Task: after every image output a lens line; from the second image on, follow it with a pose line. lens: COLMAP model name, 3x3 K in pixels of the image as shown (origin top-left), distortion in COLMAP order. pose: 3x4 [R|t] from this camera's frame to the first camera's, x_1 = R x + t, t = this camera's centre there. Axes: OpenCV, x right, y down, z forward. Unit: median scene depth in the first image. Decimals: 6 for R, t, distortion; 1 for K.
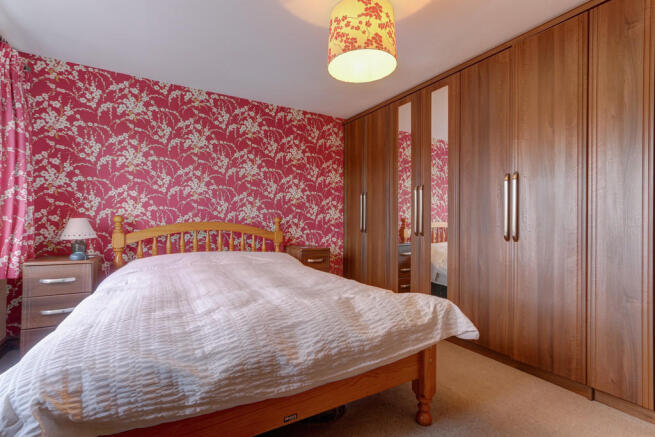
lens RADIAL K [[299.6, 0, 330.3], [0, 299.6, 214.8], [0, 0, 1]] dist [-0.001384, 0.000041]
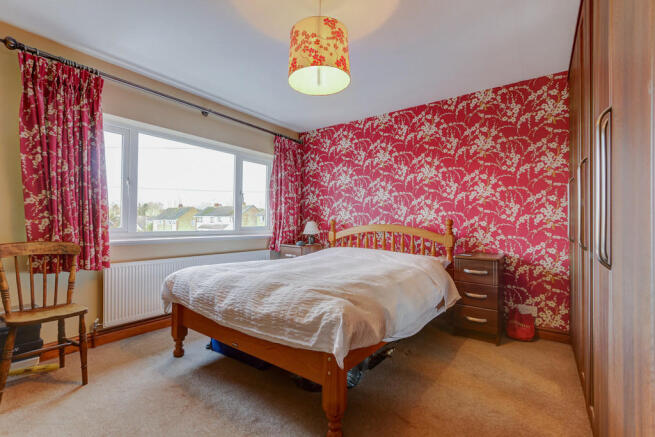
lens RADIAL K [[299.6, 0, 330.6], [0, 299.6, 223.6], [0, 0, 1]] dist [-0.001384, 0.000041]
pose [[0.393581, -0.002126, -0.919287, 0.560873], [0.010409, 0.999944, 0.002144, 0.015784], [0.919231, -0.010412, 0.393581, 0.315846]]
